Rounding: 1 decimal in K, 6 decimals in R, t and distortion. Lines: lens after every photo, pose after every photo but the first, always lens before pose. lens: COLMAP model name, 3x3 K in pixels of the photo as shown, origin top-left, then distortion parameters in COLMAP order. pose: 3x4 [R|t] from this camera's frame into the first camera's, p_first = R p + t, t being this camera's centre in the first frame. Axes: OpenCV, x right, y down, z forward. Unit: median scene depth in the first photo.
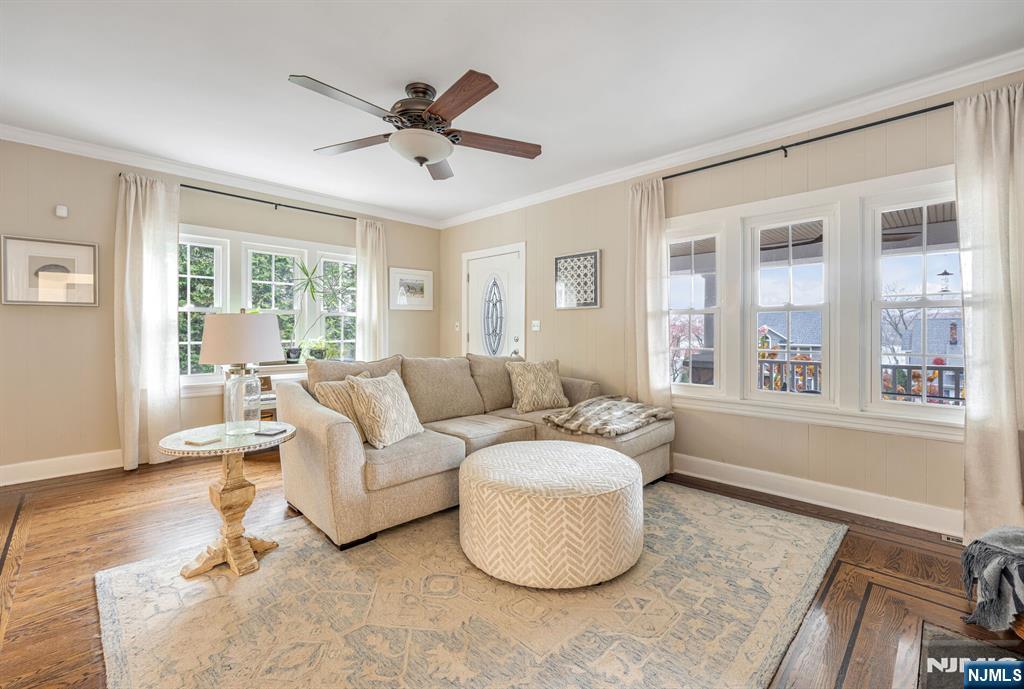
lens RADIAL K [[436.8, 0, 527.7], [0, 436.8, 329.4], [0, 0, 1]] dist [0.001851, -0.000005]
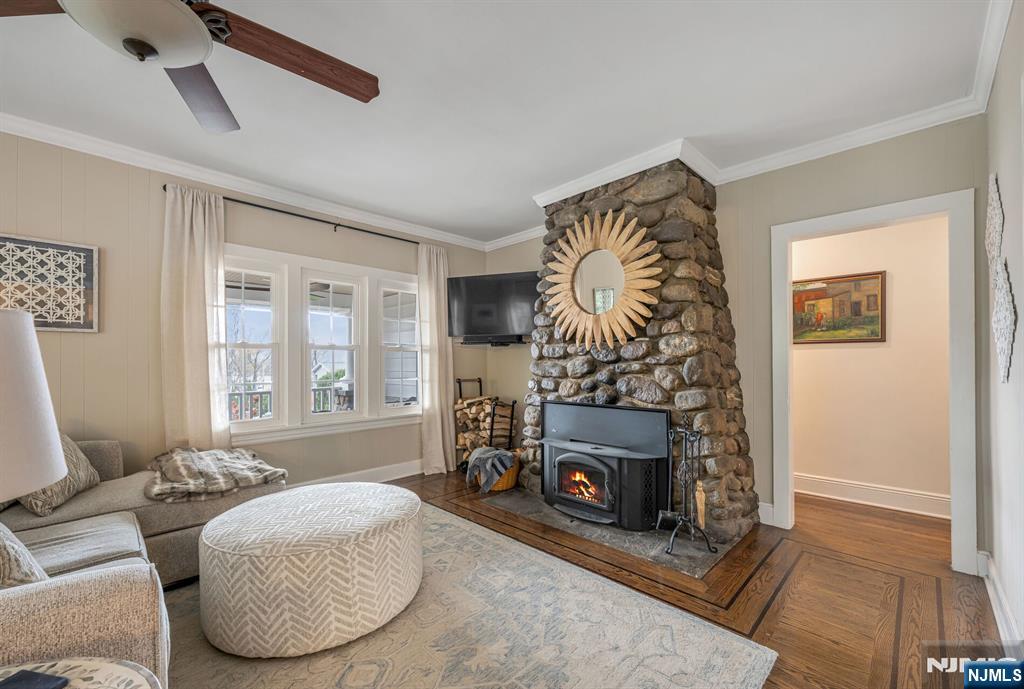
lens RADIAL K [[413.3, 0, 510.7], [0, 413.3, 360.9], [0, 0, 1]] dist [-0.001802, -0.000518]
pose [[0.010697, 0.005761, 0.999926, -0.473680], [0.001273, 0.999983, -0.005775, -0.000614], [-0.999942, 0.001334, 0.010689, 0.347520]]
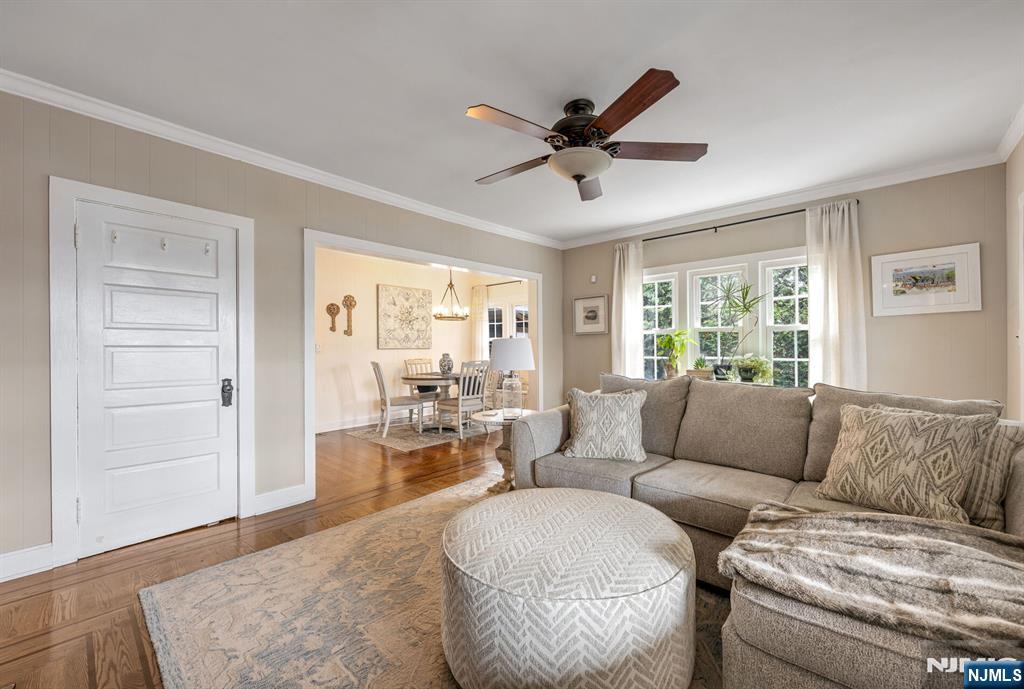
lens RADIAL K [[413.3, 0, 510.4], [0, 413.3, 351.0], [0, 0, 1]] dist [-0.001802, -0.000518]
pose [[0.025354, 0.003219, -0.999673, 0.436460], [0.009131, 0.999952, 0.003452, 0.001898], [0.999637, -0.009216, 0.025323, 0.522776]]
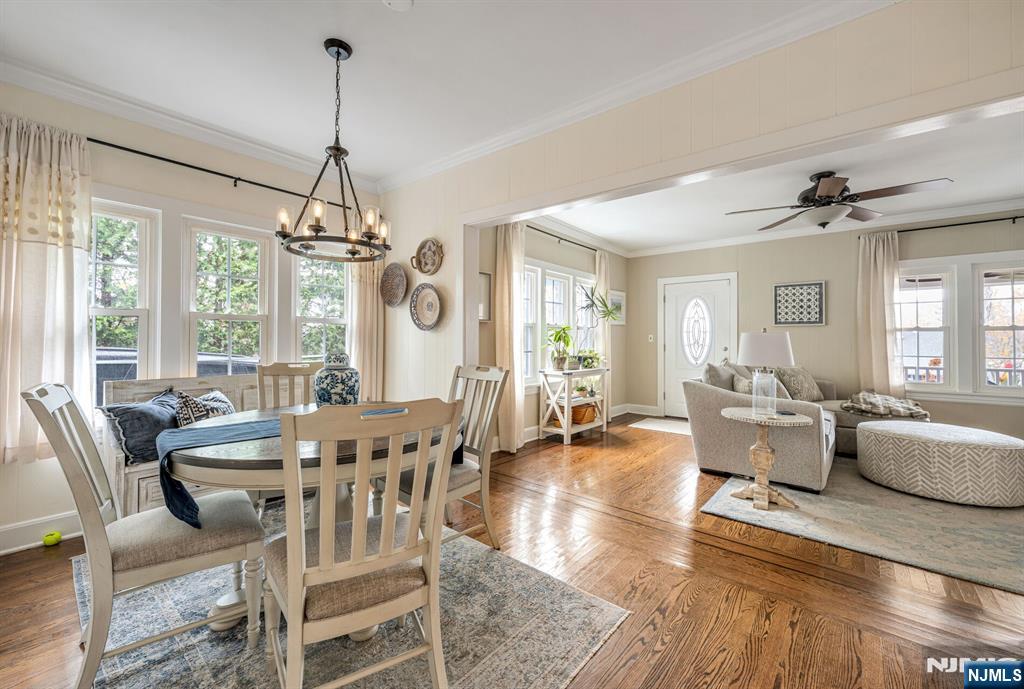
lens RADIAL K [[413.3, 0, 516.9], [0, 413.3, 335.0], [0, 0, 1]] dist [-0.001802, -0.000518]
pose [[0.996622, 0.004212, 0.082017, -0.864681], [-0.003401, 0.999944, -0.010027, -0.004652], [-0.082054, 0.009714, 0.996581, -0.164144]]
